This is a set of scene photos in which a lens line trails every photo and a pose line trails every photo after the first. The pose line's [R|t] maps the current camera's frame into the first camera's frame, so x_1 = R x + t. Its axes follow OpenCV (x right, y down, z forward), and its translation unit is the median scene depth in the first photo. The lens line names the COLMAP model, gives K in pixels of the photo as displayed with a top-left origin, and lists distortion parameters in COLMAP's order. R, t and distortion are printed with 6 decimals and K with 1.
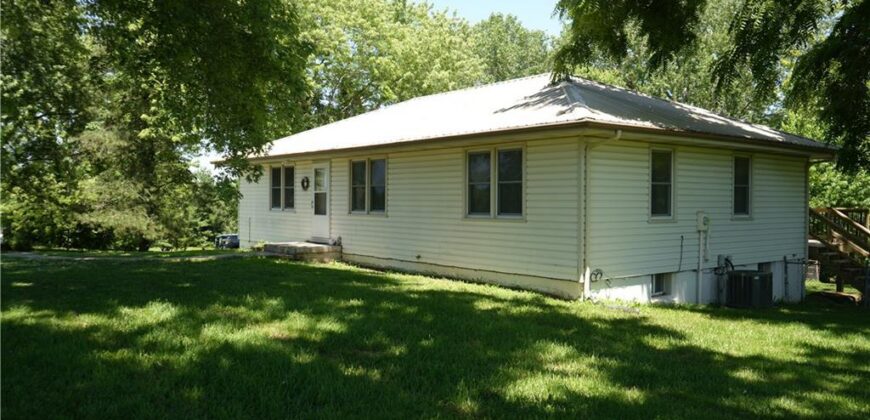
lens RADIAL K [[697.2, 0, 435.0], [0, 697.2, 210.0], [0, 0, 1]] dist [-0.002360, 0.002197]
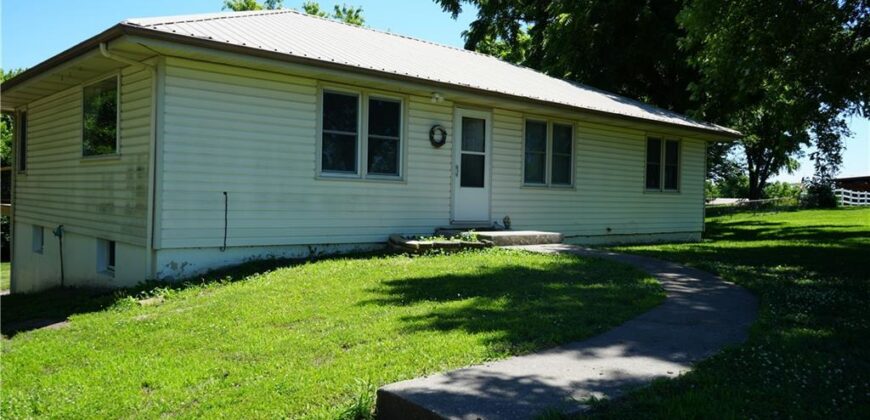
lens RADIAL K [[697.2, 0, 435.0], [0, 697.2, 210.0], [0, 0, 1]] dist [-0.002360, 0.002197]
pose [[-0.059557, -0.077077, 0.995245, -1.017108], [-0.056248, 0.995690, 0.073746, -0.022919], [-0.996639, -0.051588, -0.063636, 1.301610]]
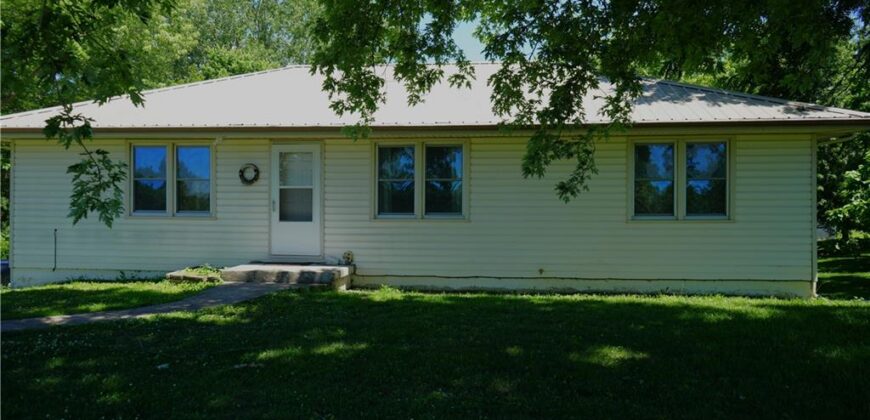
lens RADIAL K [[518.8, 0, 435.3], [0, 518.8, 197.4], [0, 0, 1]] dist [-0.051535, 0.000155]
pose [[0.696438, -0.001291, 0.717616, -0.518720], [0.011725, 0.999885, -0.009580, -0.011720], [-0.717522, 0.015086, 0.696373, 0.667803]]
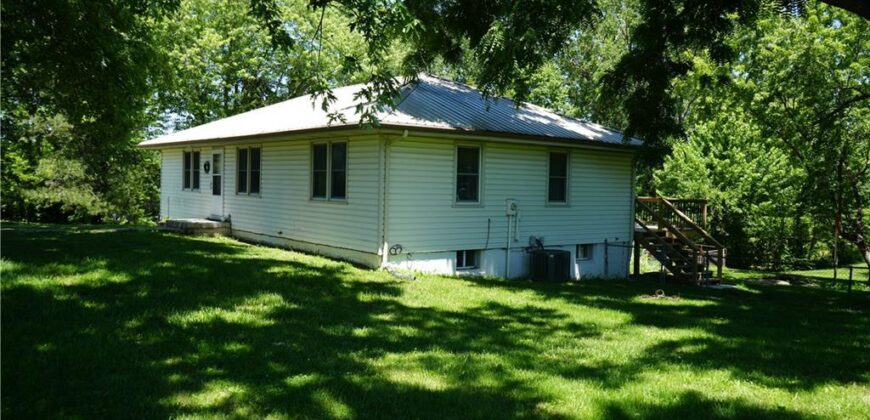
lens RADIAL K [[697.2, 0, 435.0], [0, 697.2, 210.0], [0, 0, 1]] dist [-0.002360, 0.002197]
pose [[0.999795, 0.020234, -0.000927, 0.230971], [-0.020206, 0.999519, 0.023525, -0.003361], [0.001403, -0.023502, 0.999723, -0.158141]]
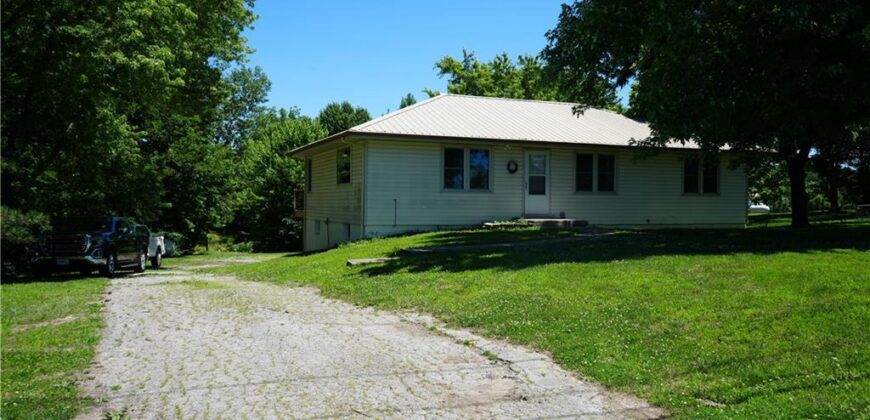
lens RADIAL K [[697.2, 0, 435.0], [0, 697.2, 210.0], [0, 0, 1]] dist [-0.002360, 0.002197]
pose [[0.280376, -0.063601, 0.957781, -1.637965], [-0.018846, 0.997245, 0.071739, -0.059360], [-0.959705, -0.038164, 0.278405, 1.007004]]
